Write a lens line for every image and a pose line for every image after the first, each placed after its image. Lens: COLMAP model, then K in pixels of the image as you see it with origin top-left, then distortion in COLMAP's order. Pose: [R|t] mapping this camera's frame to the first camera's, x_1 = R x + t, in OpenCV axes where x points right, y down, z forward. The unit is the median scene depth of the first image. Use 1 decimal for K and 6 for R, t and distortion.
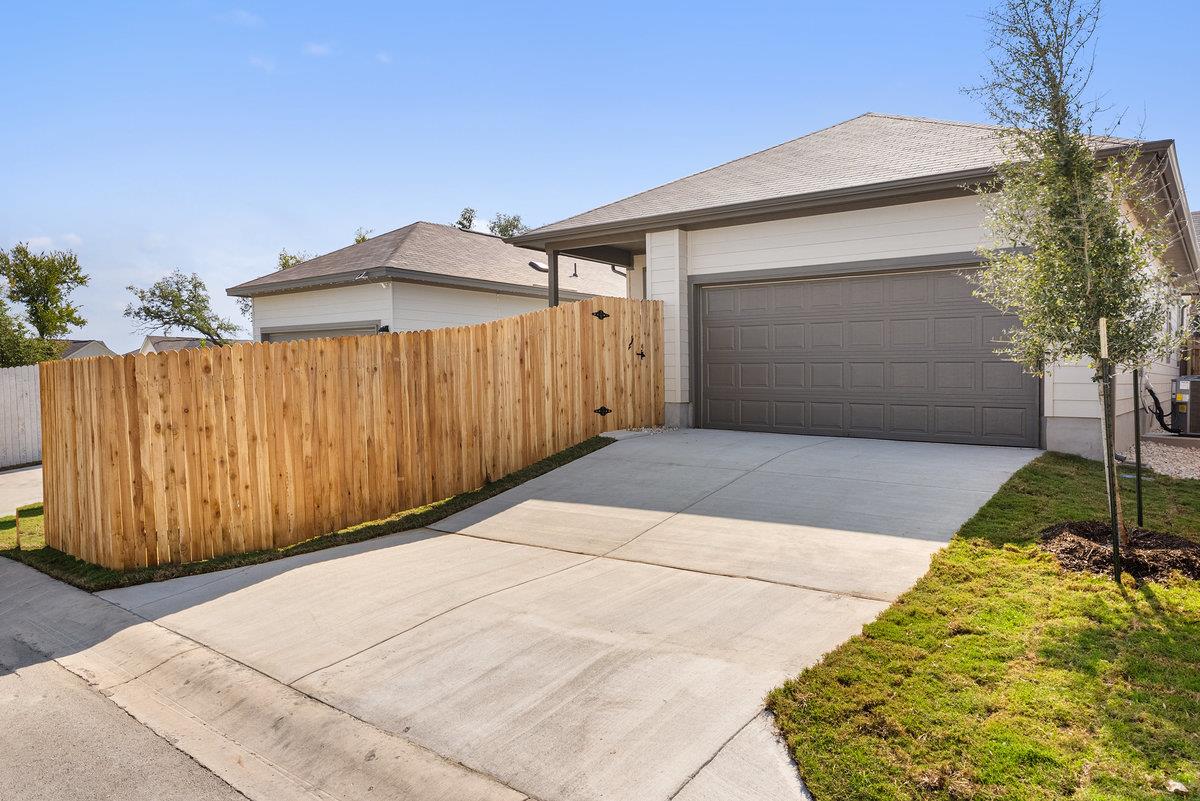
lens RADIAL K [[793.4, 0, 600.0], [0, 793.4, 400.5], [0, 0, 1]] dist [-0.000160, 0.000460]
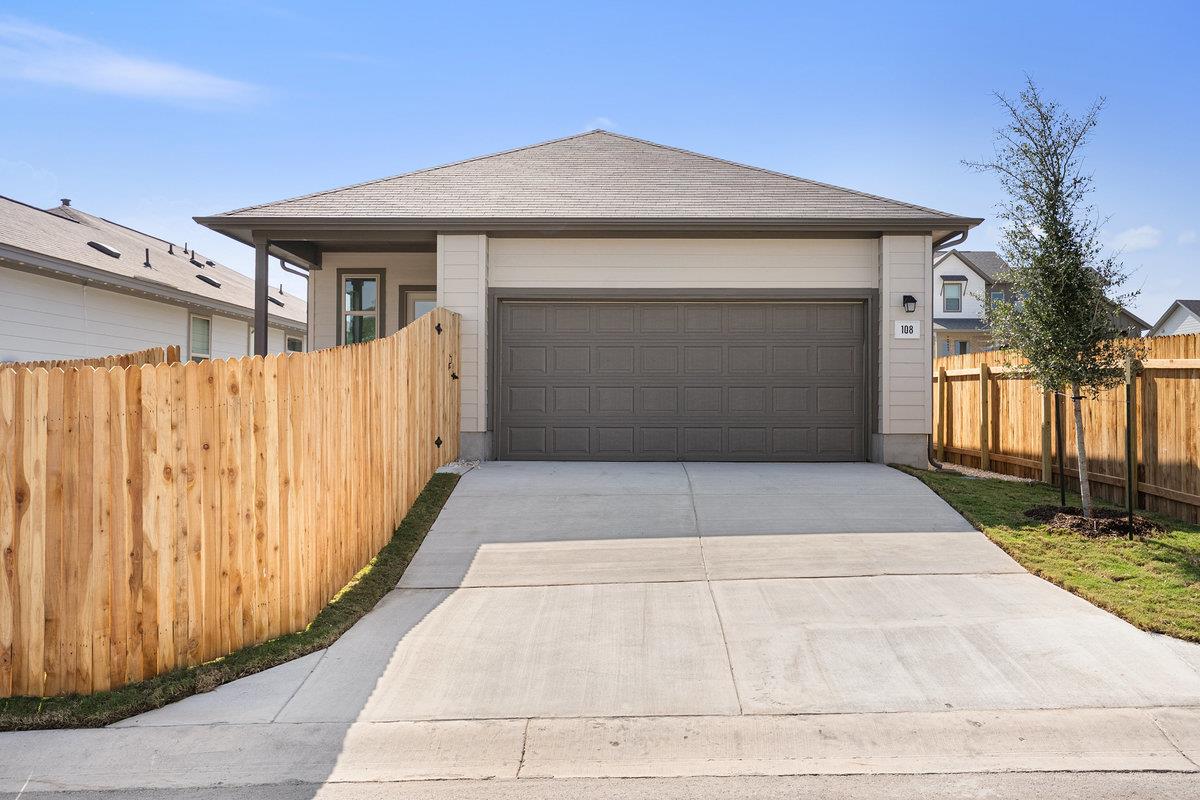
lens RADIAL K [[999.9, 0, 602.3], [0, 999.9, 390.3], [0, 0, 1]] dist [0.015464, 0.027739]
pose [[0.798794, 0.006299, 0.601572, -0.772662], [0.021546, 0.999004, -0.039070, 0.005079], [-0.601219, 0.044170, 0.797863, 0.068943]]
